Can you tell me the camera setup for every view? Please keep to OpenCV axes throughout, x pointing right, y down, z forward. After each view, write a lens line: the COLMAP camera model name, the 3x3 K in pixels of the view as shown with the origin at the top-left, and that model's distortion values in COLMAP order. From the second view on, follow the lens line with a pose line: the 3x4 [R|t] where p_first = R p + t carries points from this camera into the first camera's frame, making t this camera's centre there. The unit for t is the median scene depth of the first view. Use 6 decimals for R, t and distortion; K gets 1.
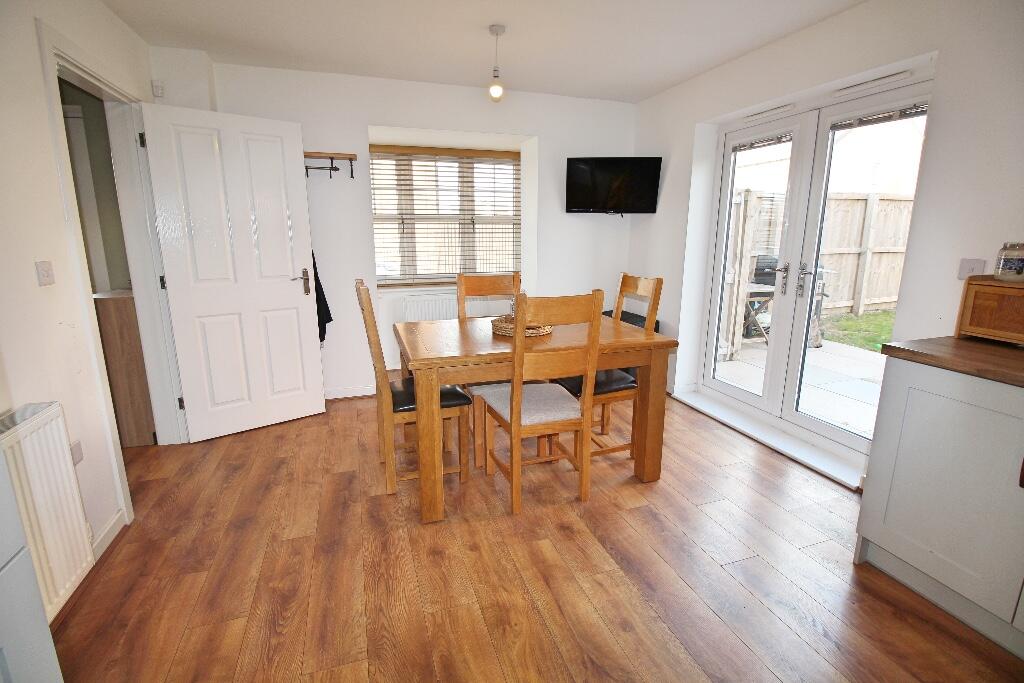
lens RADIAL K [[471.4, 0, 512.4], [0, 471.4, 332.9], [0, 0, 1]] dist [-0.009186, -0.007576]
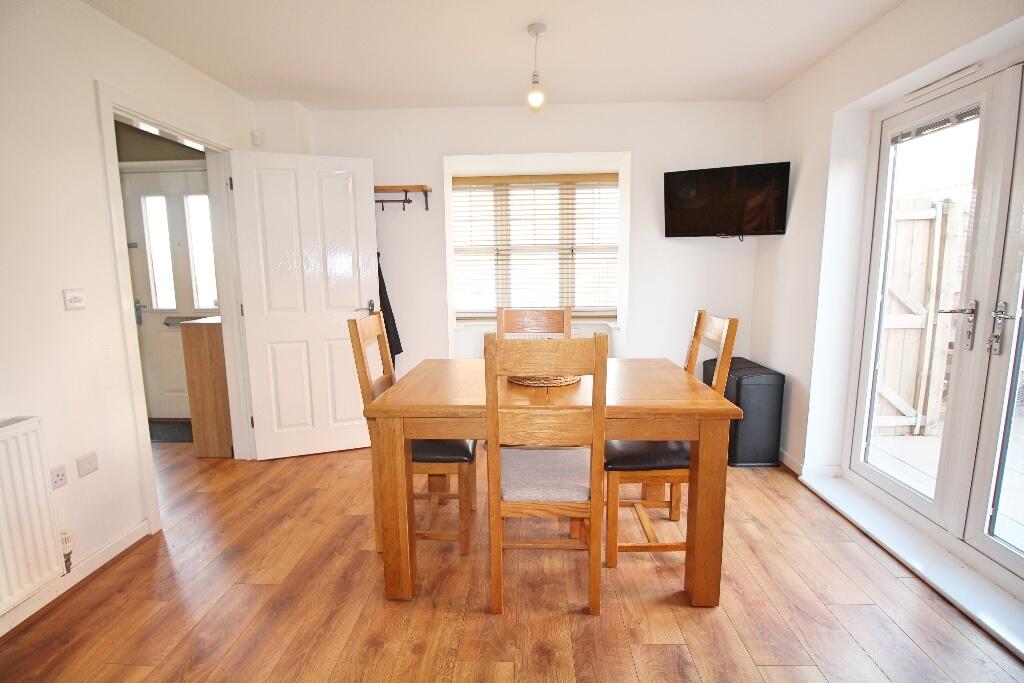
lens RADIAL K [[471.4, 0, 511.6], [0, 471.4, 334.8], [0, 0, 1]] dist [-0.009186, -0.007576]
pose [[0.933882, 0.038823, -0.355468, 0.224227], [-0.062645, 0.996478, -0.055748, -0.027020], [0.352051, 0.074330, 0.933025, 0.188017]]
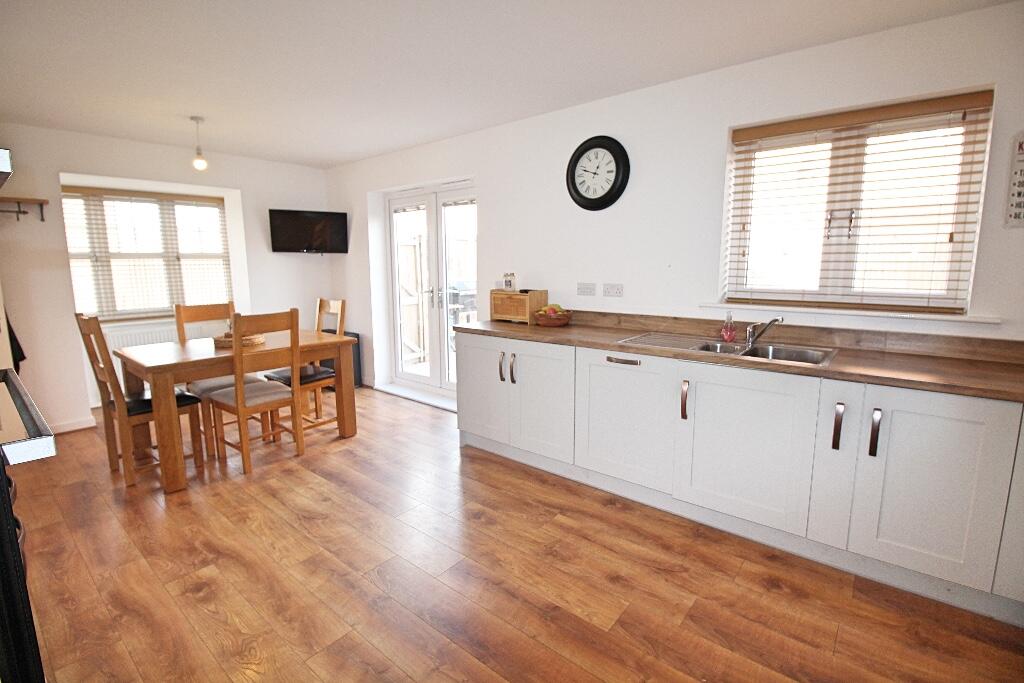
lens RADIAL K [[471.4, 0, 514.9], [0, 471.4, 334.3], [0, 0, 1]] dist [-0.009186, -0.007576]
pose [[0.848160, -0.083833, 0.523064, -0.010737], [0.114540, 0.993063, -0.026567, 0.082378], [-0.517209, 0.082445, 0.851879, -0.472415]]
